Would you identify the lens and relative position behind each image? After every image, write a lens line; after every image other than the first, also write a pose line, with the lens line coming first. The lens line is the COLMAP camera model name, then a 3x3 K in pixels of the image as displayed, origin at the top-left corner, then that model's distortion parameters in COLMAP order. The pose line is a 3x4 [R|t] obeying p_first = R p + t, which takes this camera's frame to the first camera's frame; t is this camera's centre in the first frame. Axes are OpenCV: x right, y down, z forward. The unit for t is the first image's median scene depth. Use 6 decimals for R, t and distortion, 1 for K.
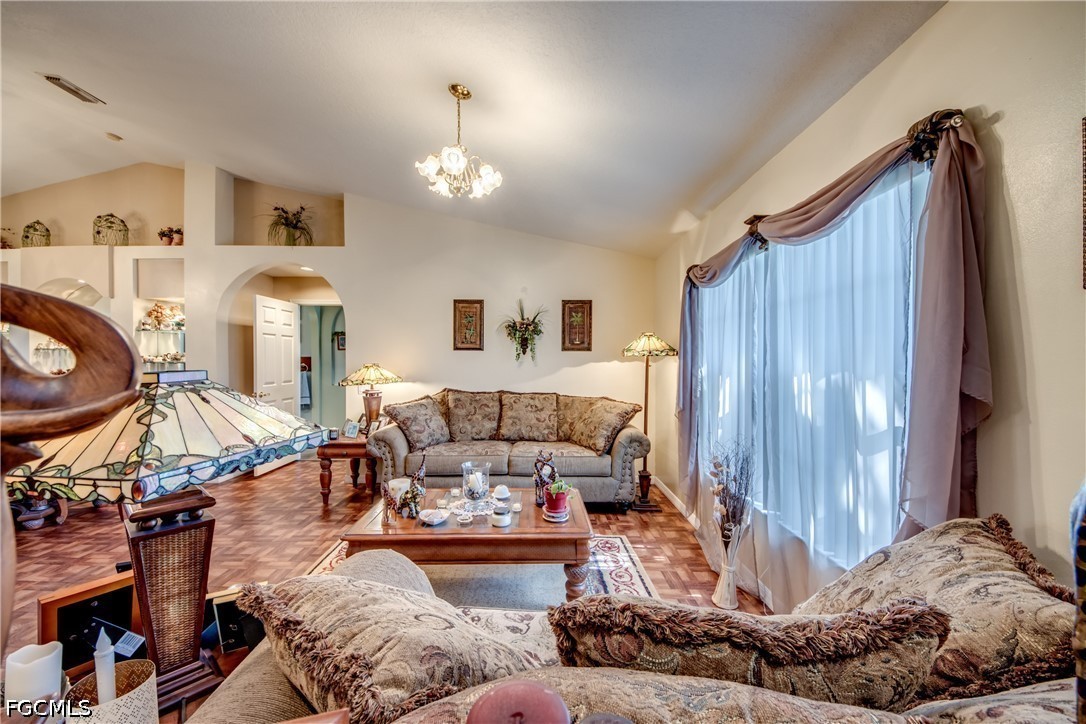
lens RADIAL K [[395.5, 0, 533.1], [0, 395.5, 366.6], [0, 0, 1]] dist [0.011816, -0.000495]
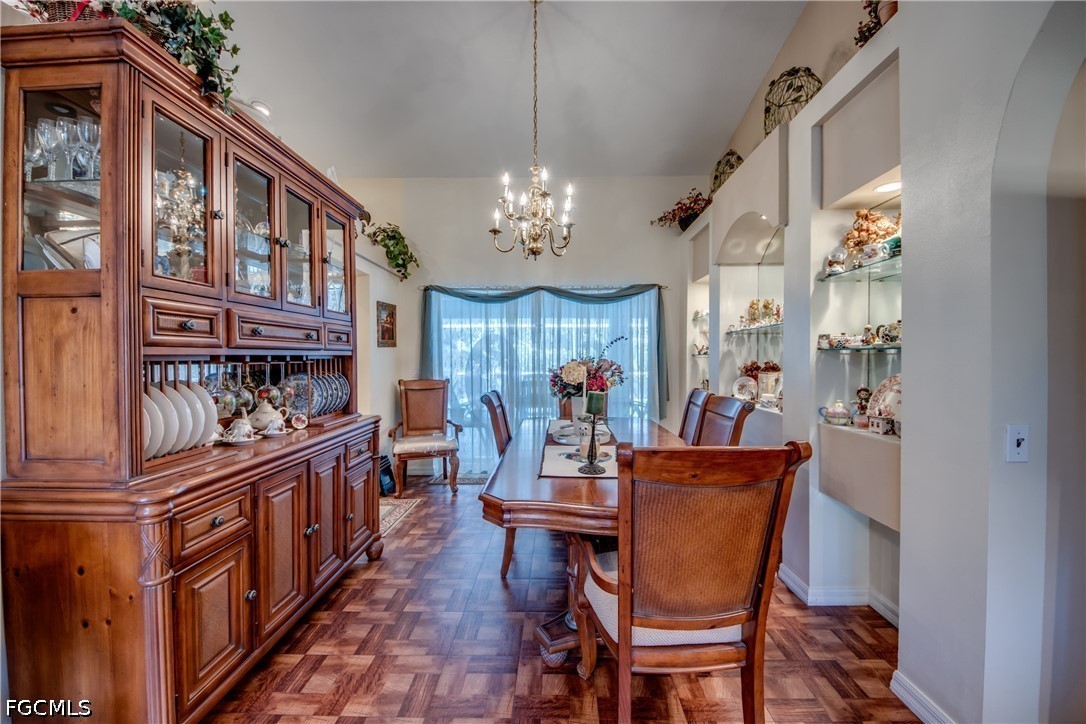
lens RADIAL K [[419.6, 0, 558.5], [0, 419.6, 363.5], [0, 0, 1]] dist [0.016805, -0.014584]
pose [[-0.002117, 0.017373, -0.999847, -0.516911], [-0.010489, 0.999794, 0.017394, 0.003200], [0.999943, 0.010525, -0.001934, 0.741186]]
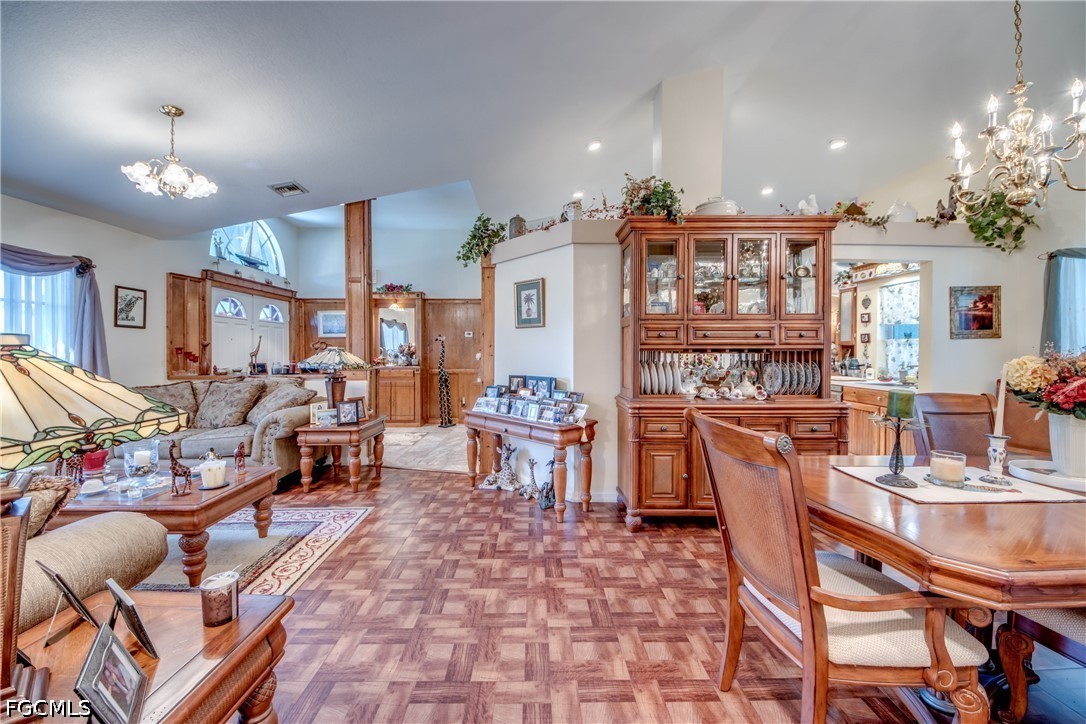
lens RADIAL K [[407.5, 0, 531.7], [0, 407.5, 353.4], [0, 0, 1]] dist [0.010516, -0.007235]
pose [[-0.999956, -0.000632, 0.009321, -0.639734], [-0.000437, 0.999782, 0.020865, -0.000621], [-0.009332, 0.020860, -0.999739, 1.139473]]
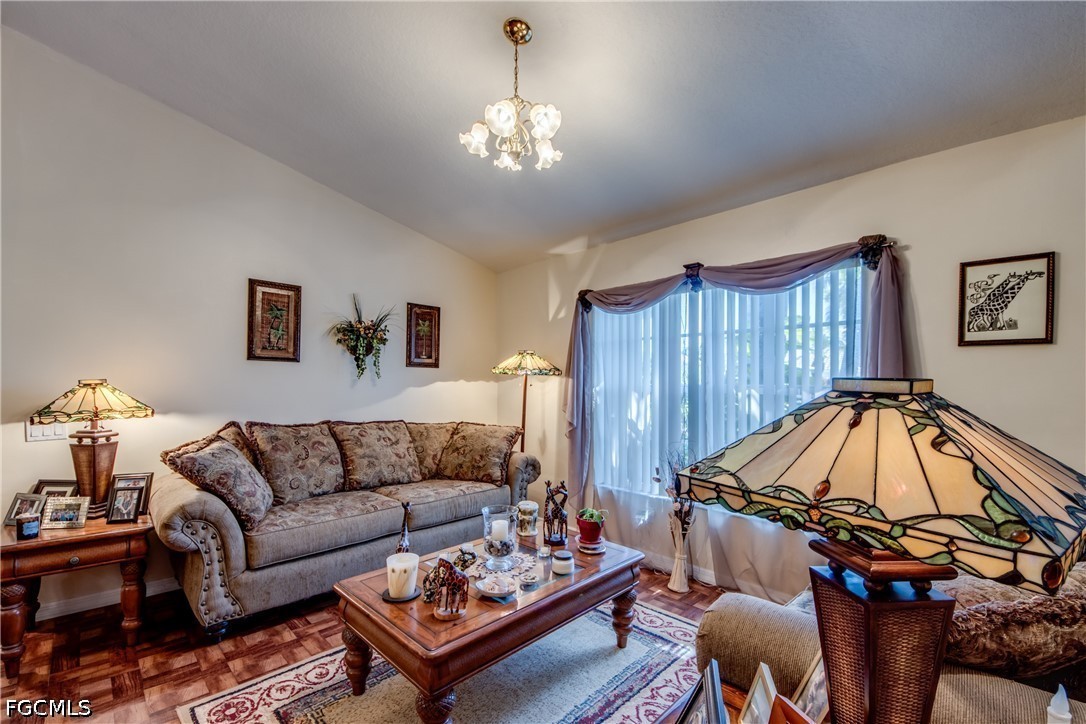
lens RADIAL K [[459.8, 0, 529.8], [0, 459.8, 379.8], [0, 0, 1]] dist [0.008060, -0.011053]
pose [[0.723835, 0.011593, 0.689876, -0.402318], [0.003234, 0.999791, -0.020194, 0.006587], [-0.689965, 0.016848, 0.723646, 0.174929]]
